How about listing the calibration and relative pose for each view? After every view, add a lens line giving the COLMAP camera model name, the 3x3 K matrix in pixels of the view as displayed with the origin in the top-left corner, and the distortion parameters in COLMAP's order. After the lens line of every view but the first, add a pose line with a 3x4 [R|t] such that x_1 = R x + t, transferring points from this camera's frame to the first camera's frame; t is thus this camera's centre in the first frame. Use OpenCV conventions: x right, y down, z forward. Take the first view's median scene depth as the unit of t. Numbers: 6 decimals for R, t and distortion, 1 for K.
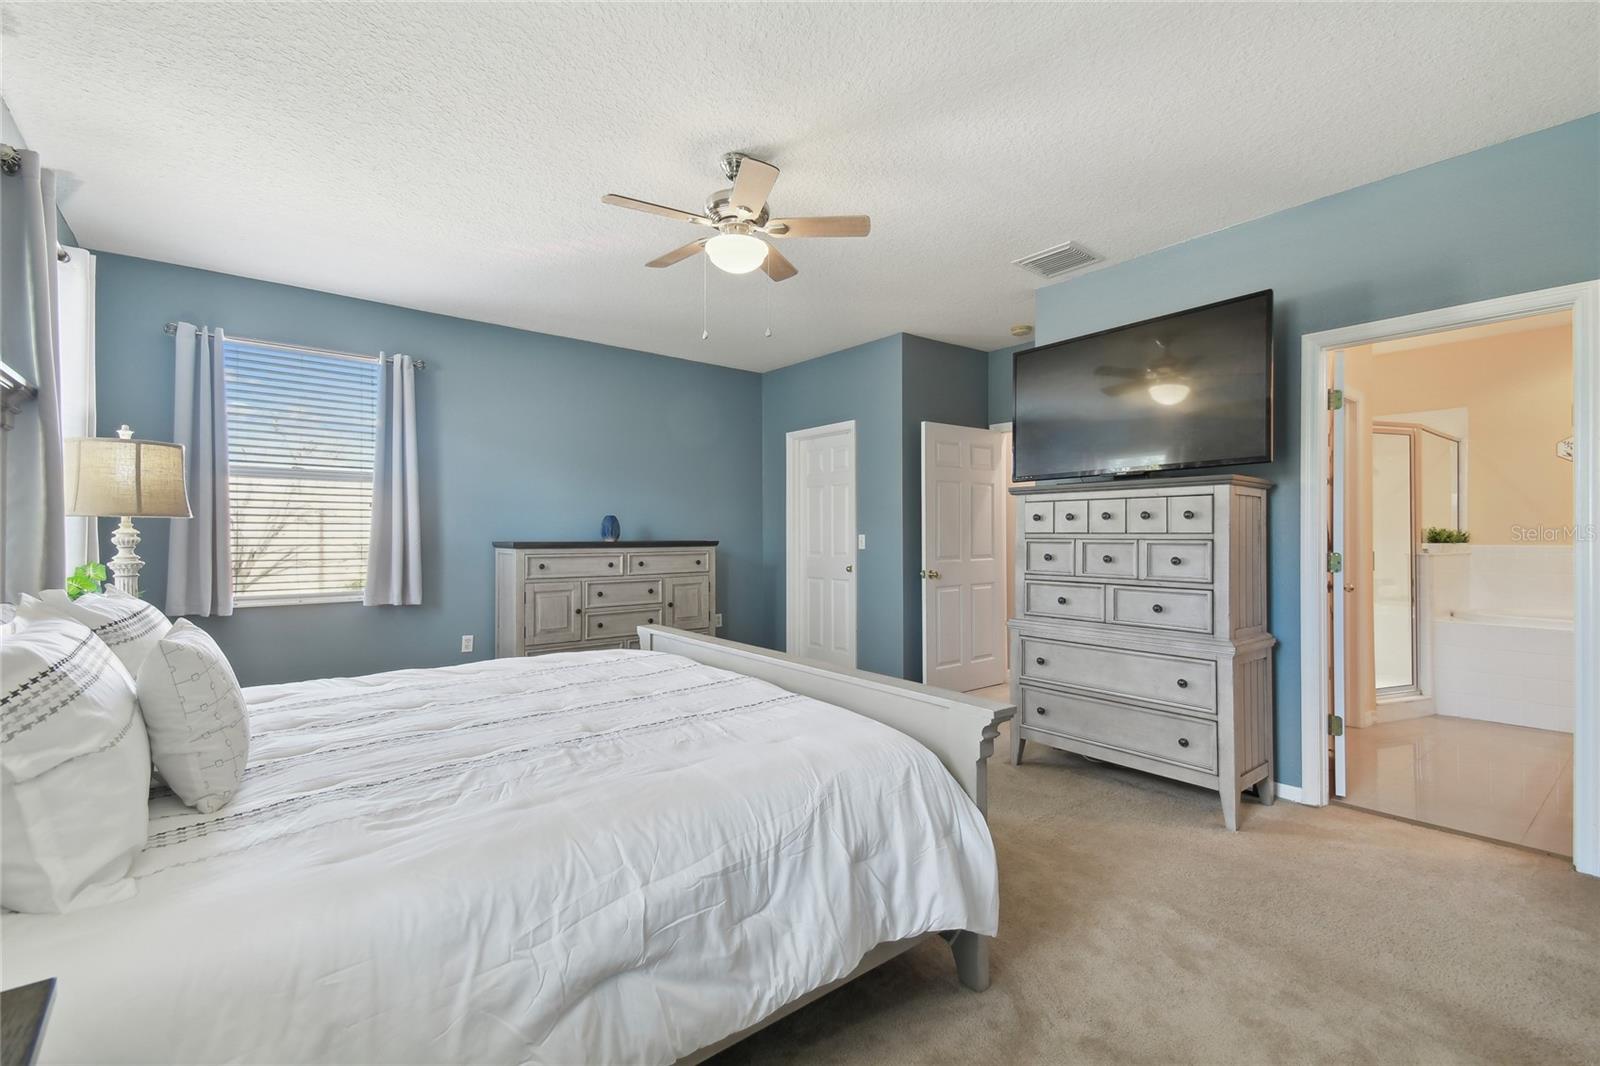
lens RADIAL K [[704.8, 0, 805.1], [0, 704.8, 532.6], [0, 0, 1]] dist [0.038573, -0.016749]
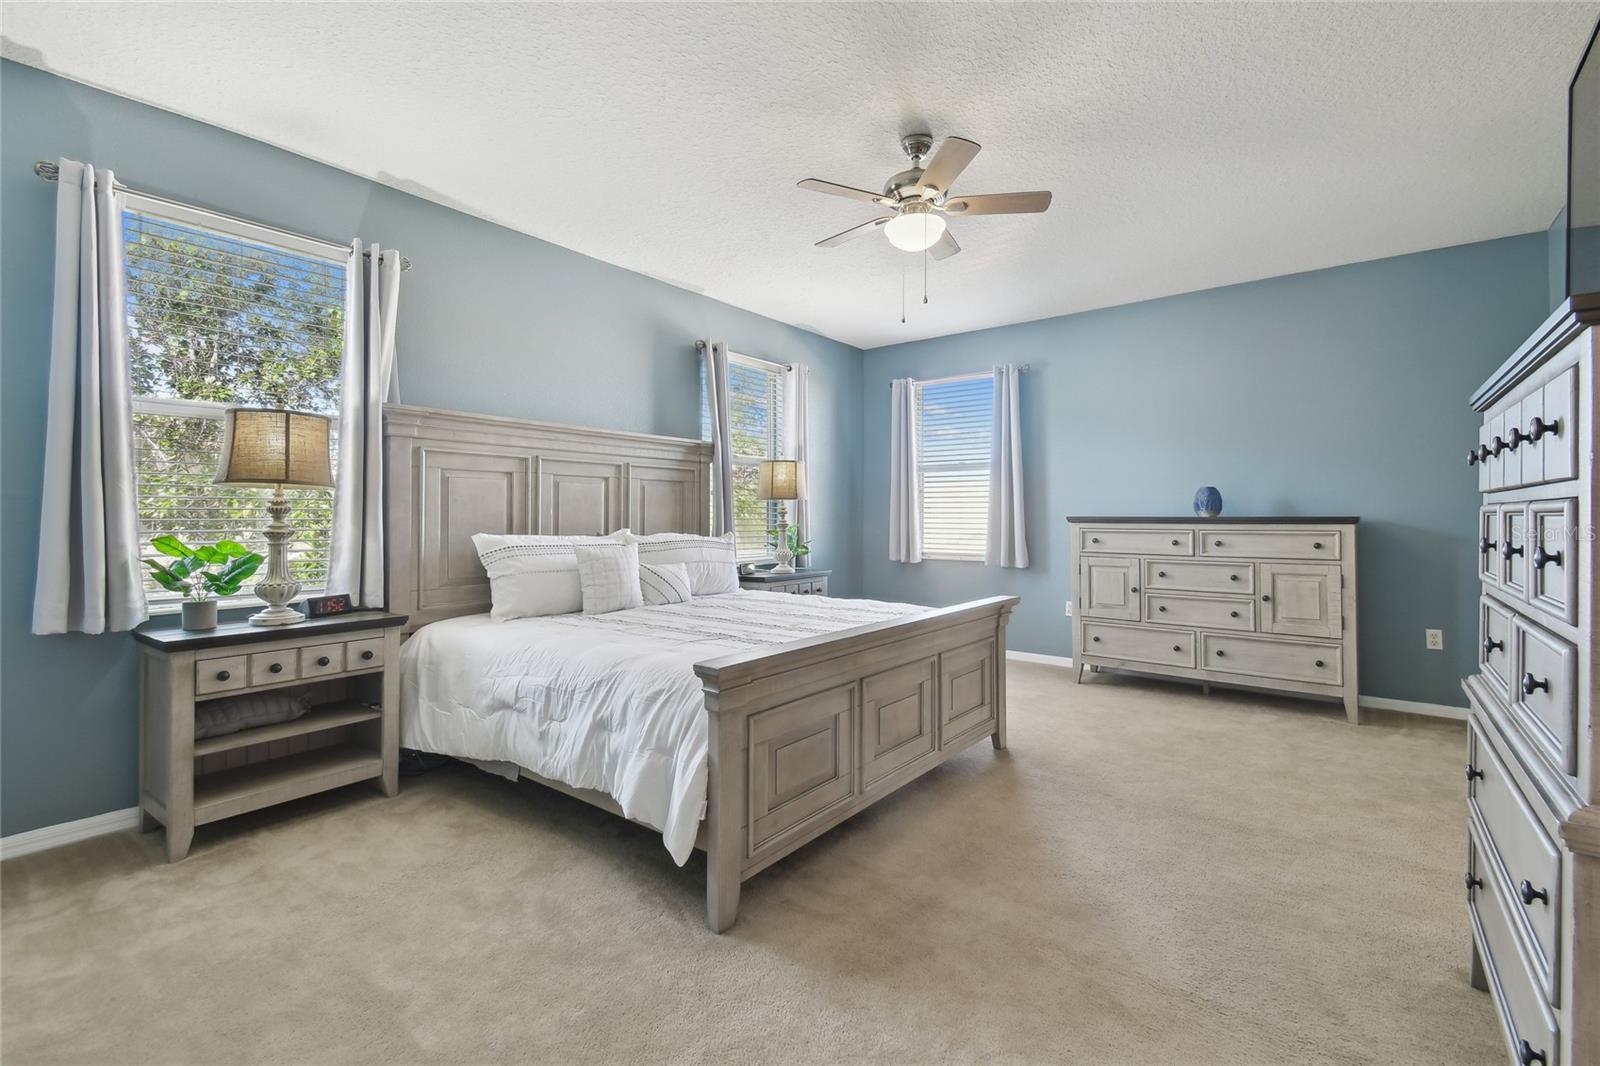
lens RADIAL K [[704.8, 0, 792.0], [0, 704.8, 510.7], [0, 0, 1]] dist [0.038573, -0.016749]
pose [[0.211081, -0.007052, -0.977443, 0.500529], [0.001354, 0.999975, -0.006922, 0.011140], [0.977468, 0.000138, 0.211085, 0.344236]]
